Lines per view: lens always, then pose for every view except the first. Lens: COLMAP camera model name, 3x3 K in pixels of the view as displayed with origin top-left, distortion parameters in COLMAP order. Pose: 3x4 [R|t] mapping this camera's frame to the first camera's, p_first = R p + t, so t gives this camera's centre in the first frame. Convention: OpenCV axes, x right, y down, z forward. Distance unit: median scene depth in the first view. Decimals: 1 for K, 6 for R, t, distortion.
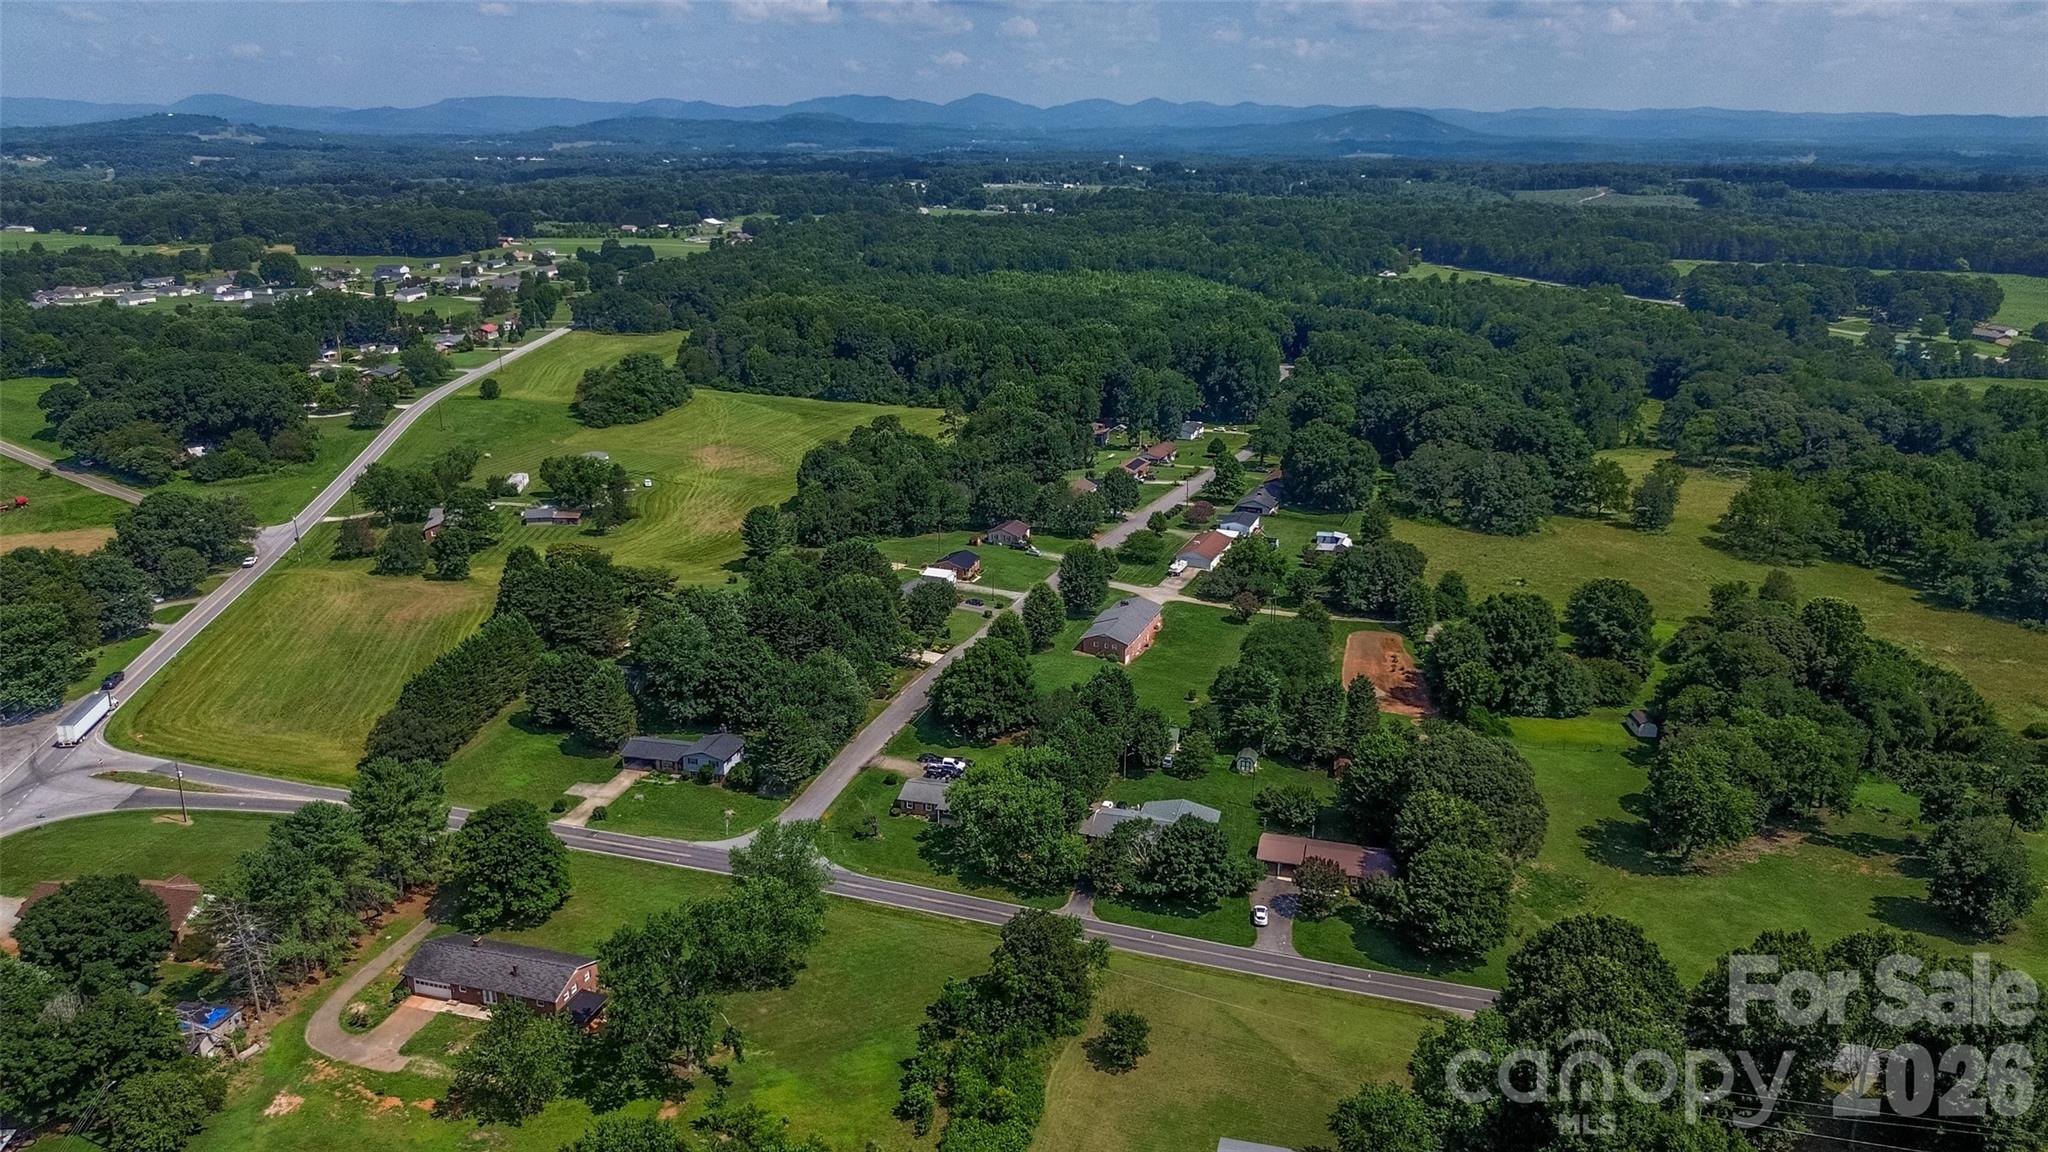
lens RADIAL K [[1467.3, 0, 1023.7], [0, 1467.3, 567.5], [0, 0, 1]] dist [0.062095, -0.061630]
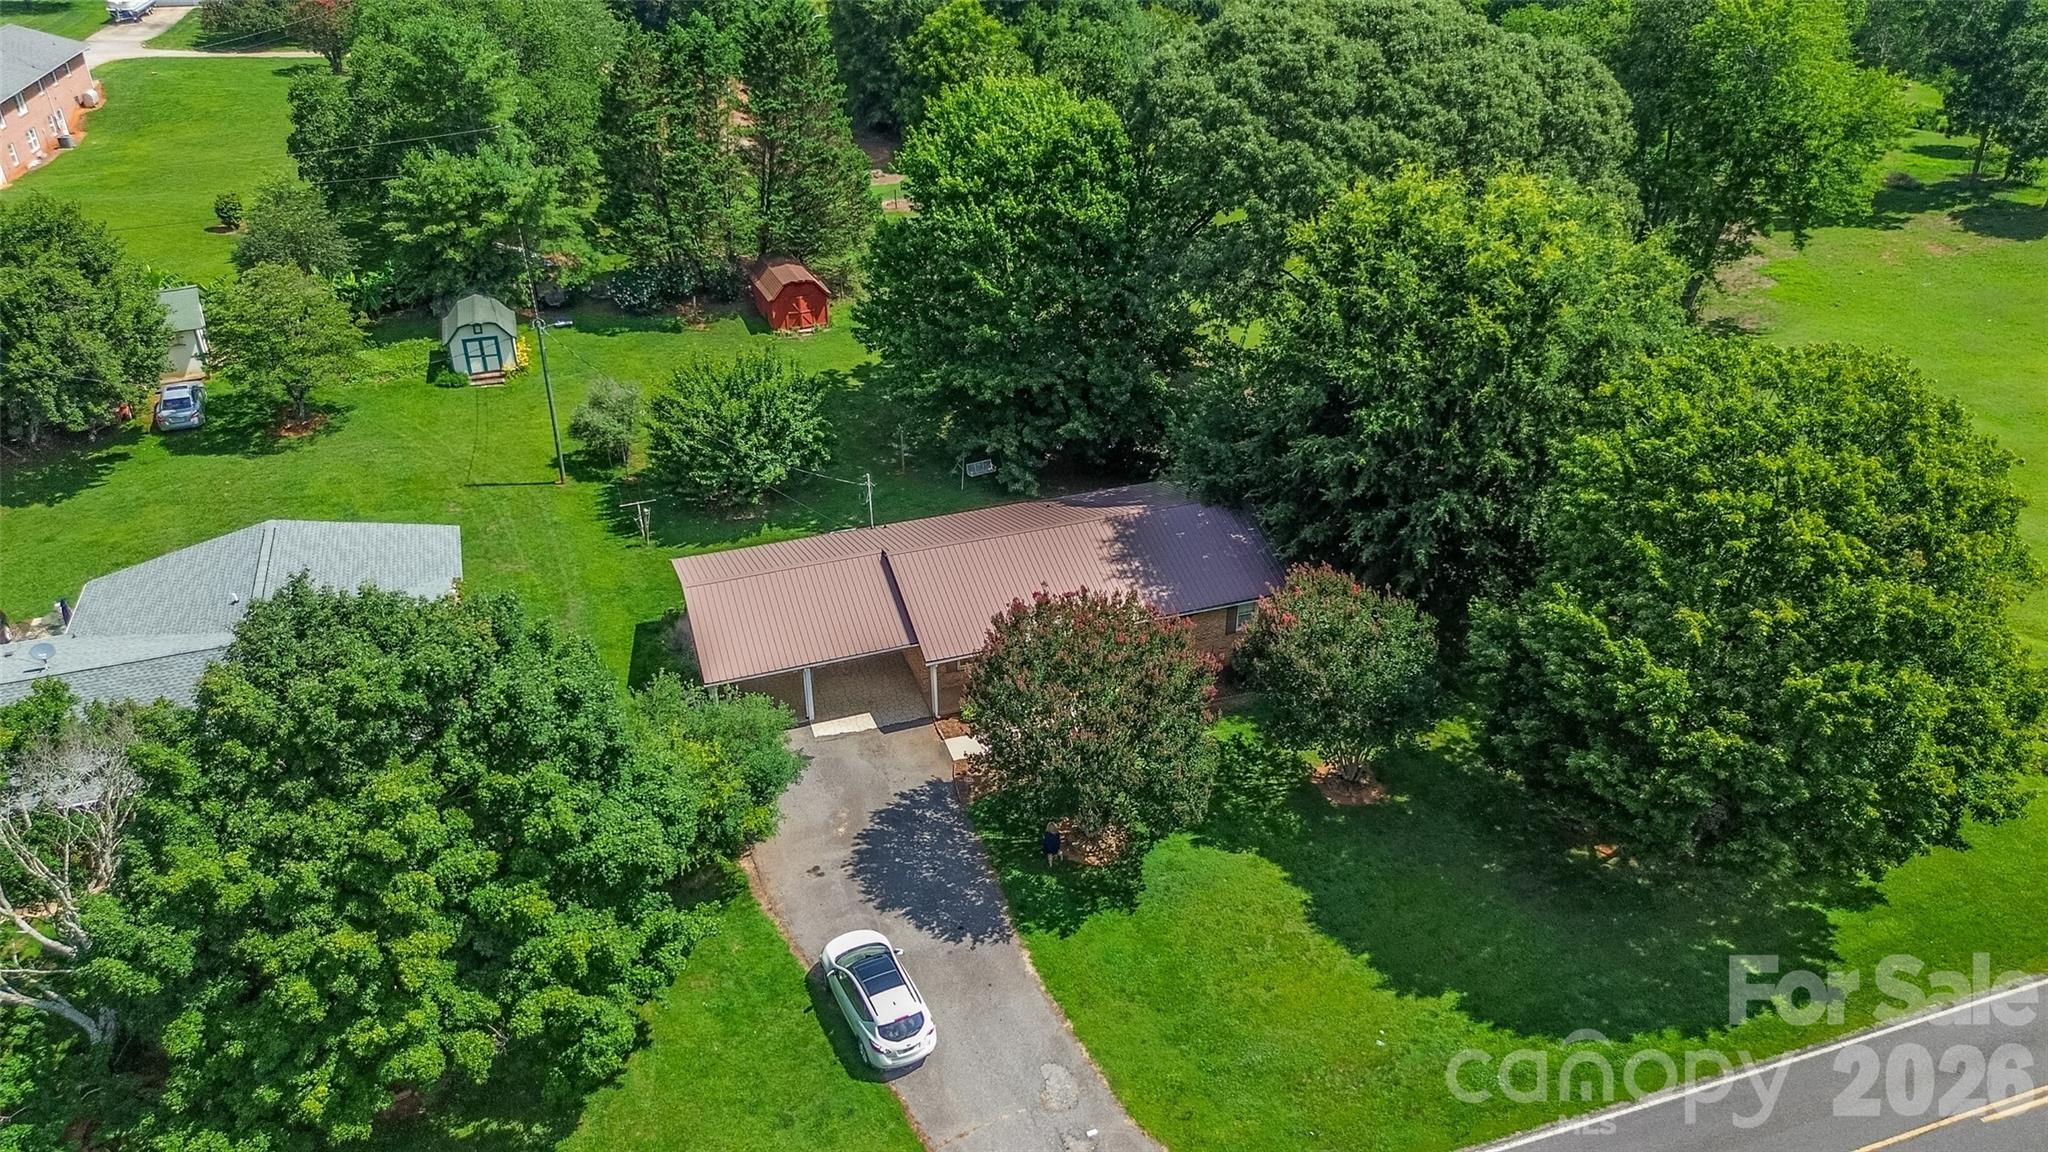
lens RADIAL K [[1467.3, 0, 1024.8], [0, 1467.3, 566.7], [0, 0, 1]] dist [0.062095, -0.061630]
pose [[0.820181, -0.289577, 0.493405, 0.063474], [0.173090, 0.947621, 0.268428, 0.087631], [-0.545292, -0.134756, 0.827344, 0.531775]]
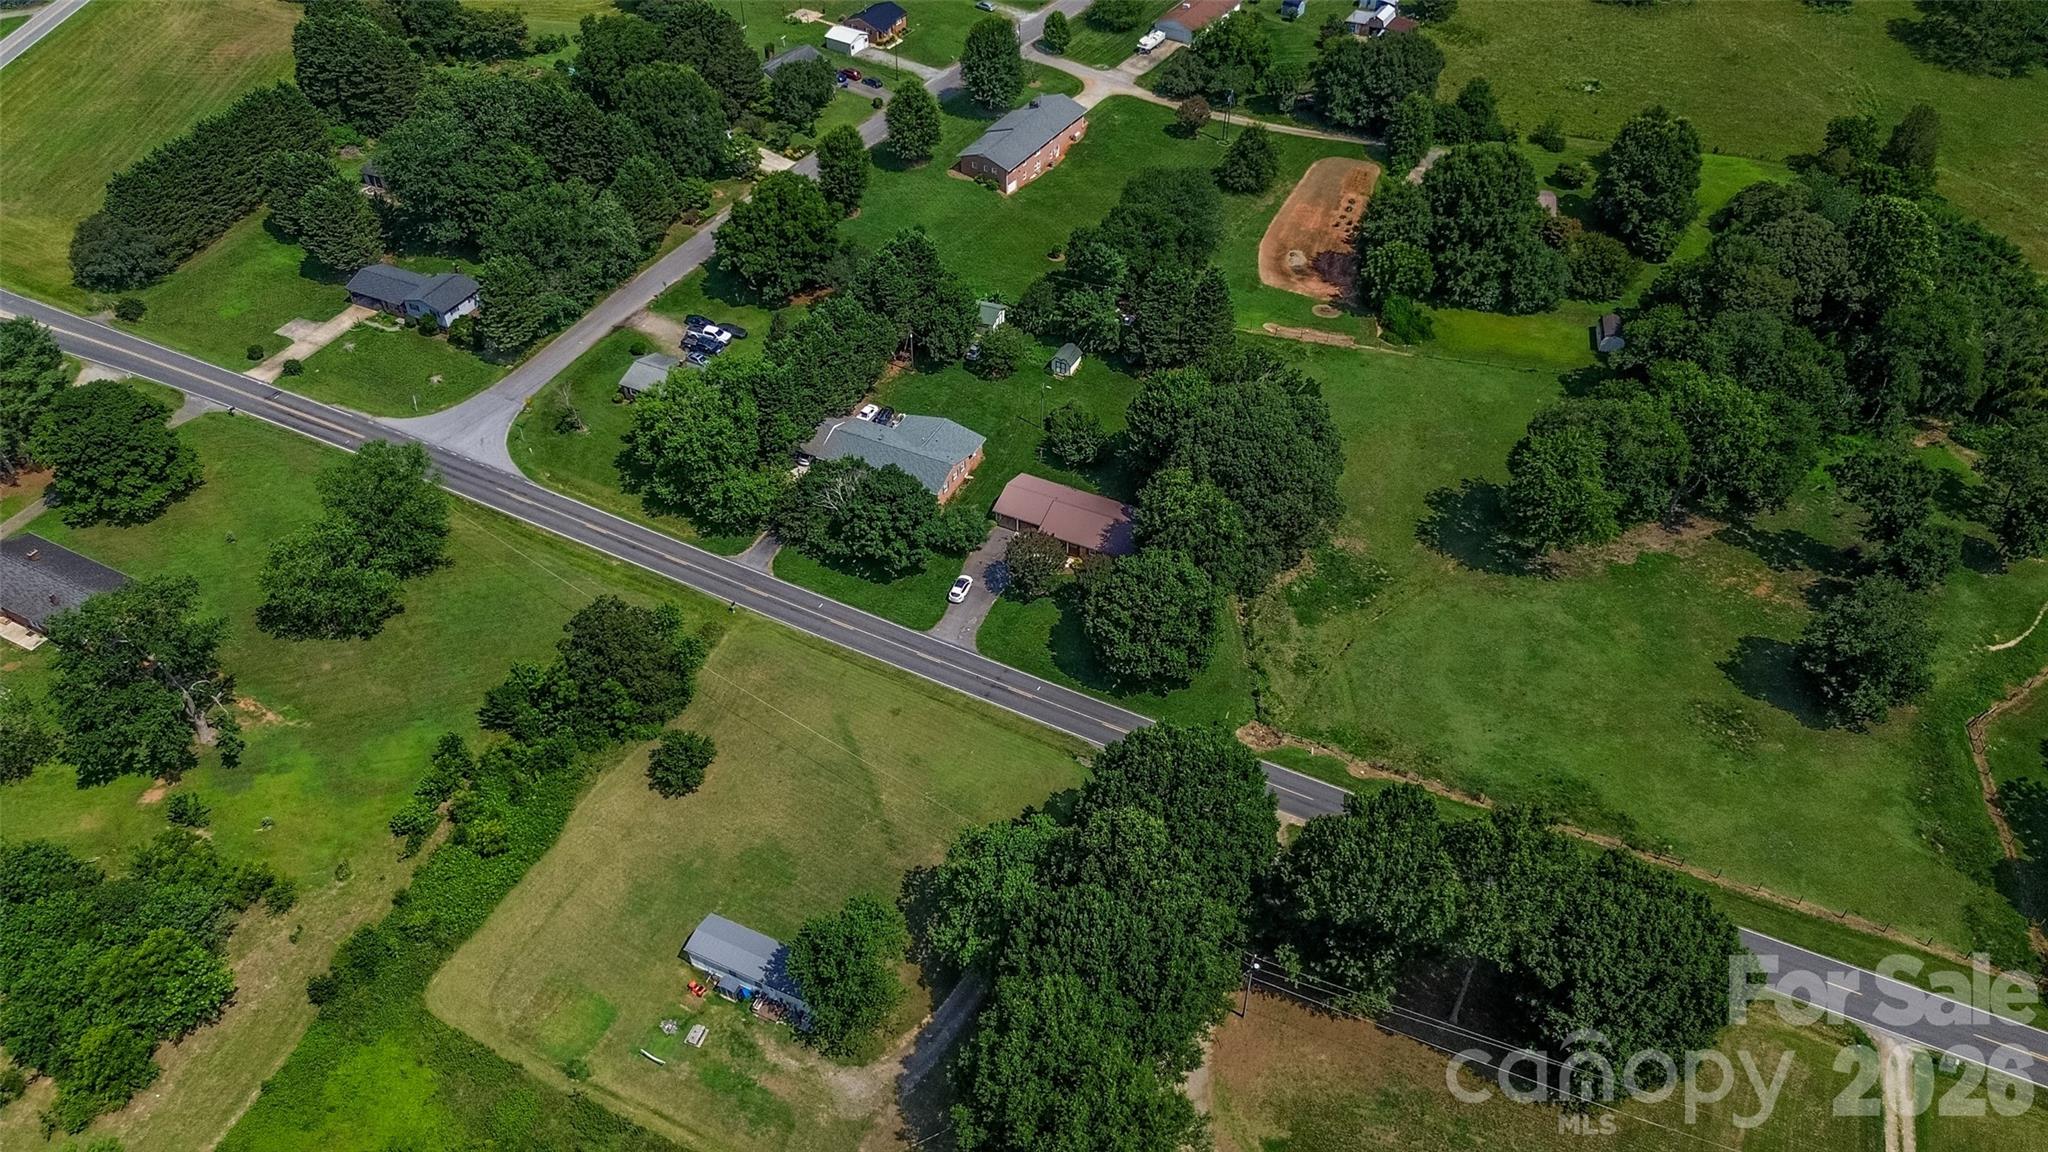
lens RADIAL K [[1467.3, 0, 1025.3], [0, 1467.3, 569.2], [0, 0, 1]] dist [0.062095, -0.061630]
pose [[0.983594, 0.117242, -0.137103, 0.196953], [-0.047978, 0.902649, 0.427694, -0.088547], [0.173900, -0.414099, 0.893465, 0.156885]]
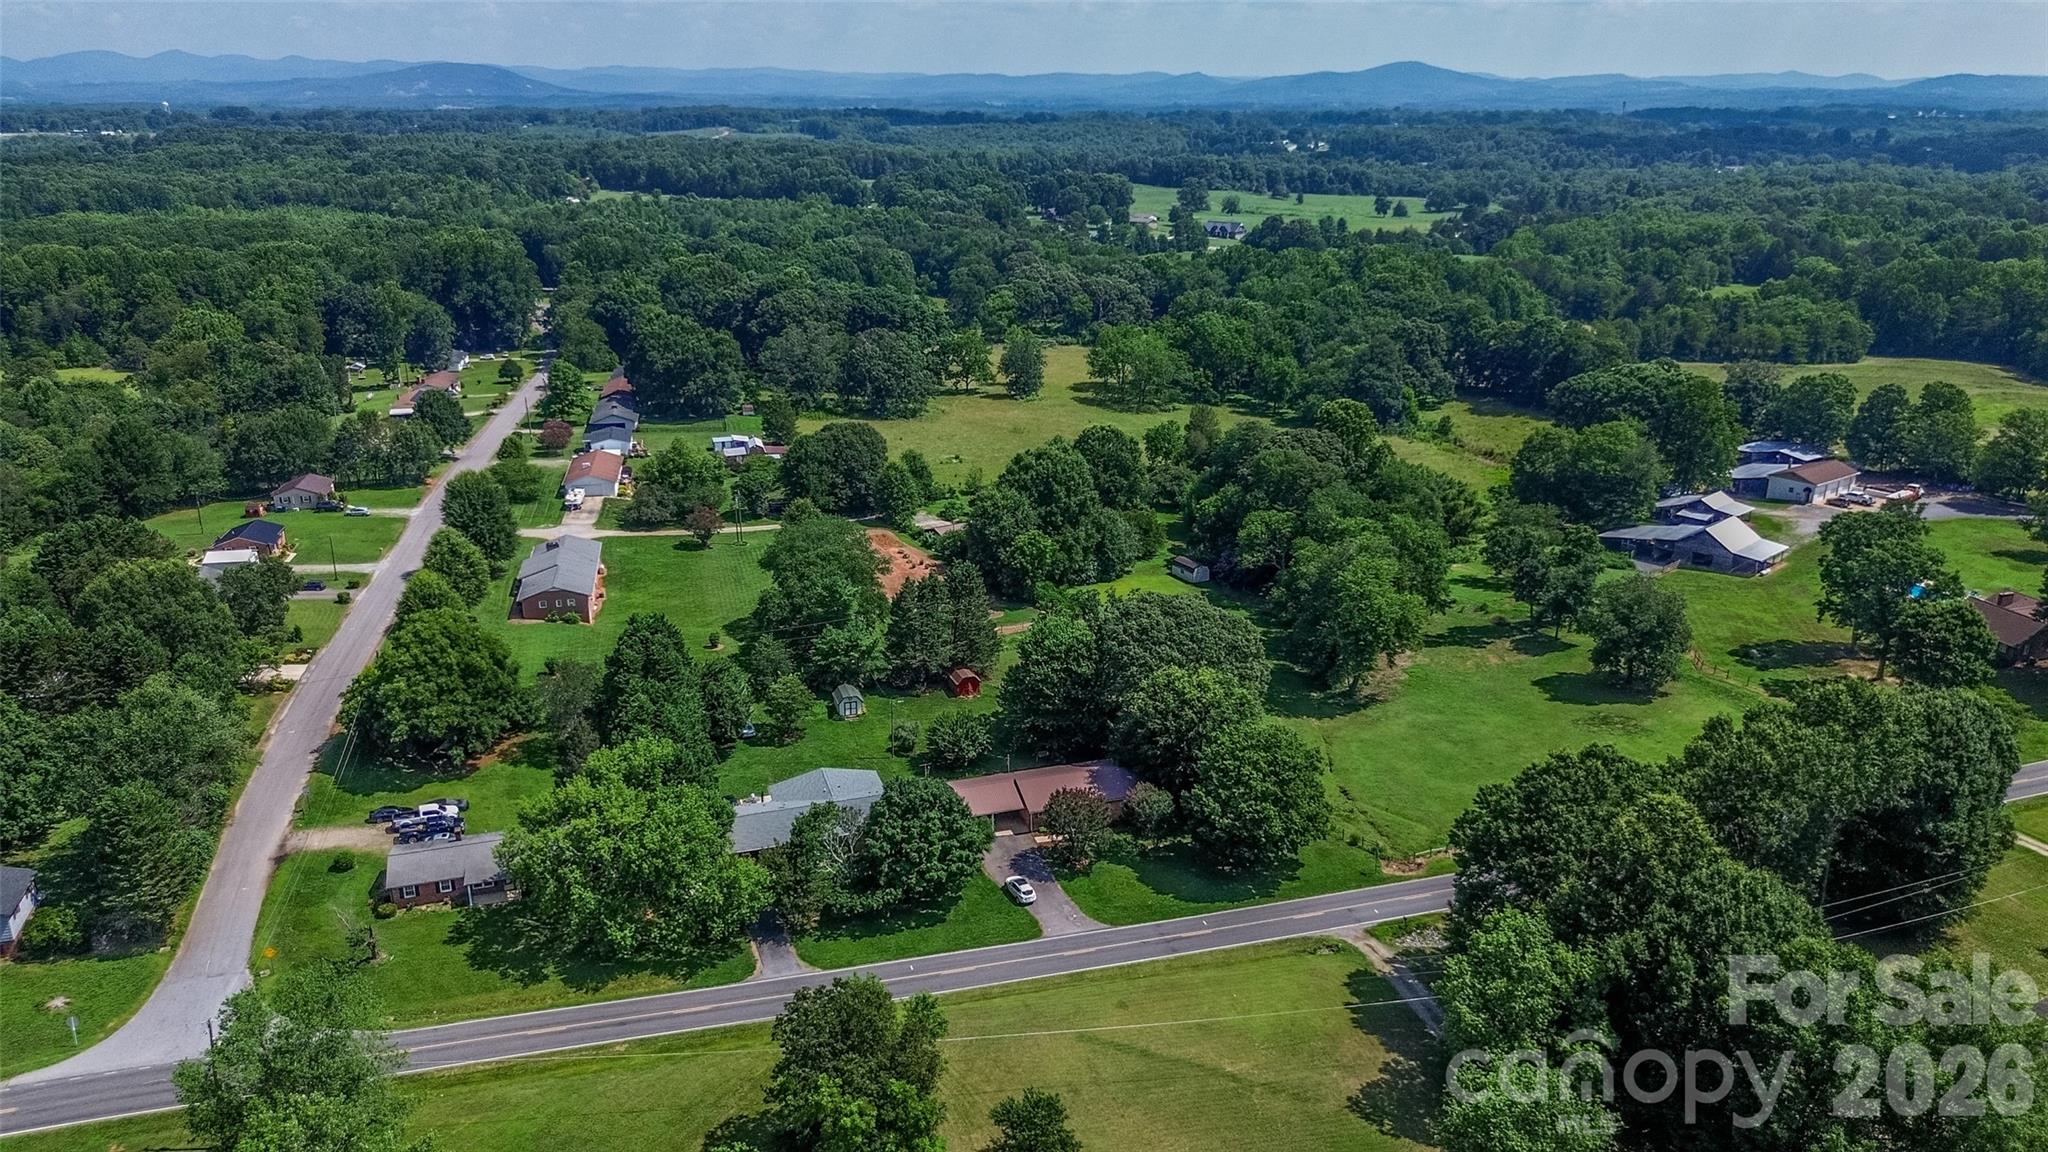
lens RADIAL K [[1467.3, 0, 1027.1], [0, 1467.3, 571.7], [0, 0, 1]] dist [0.062095, -0.061630]
pose [[0.835041, -0.178202, 0.520529, -0.111584], [0.164515, 0.983681, 0.072845, 0.021657], [-0.525016, 0.024806, 0.850731, 0.246984]]
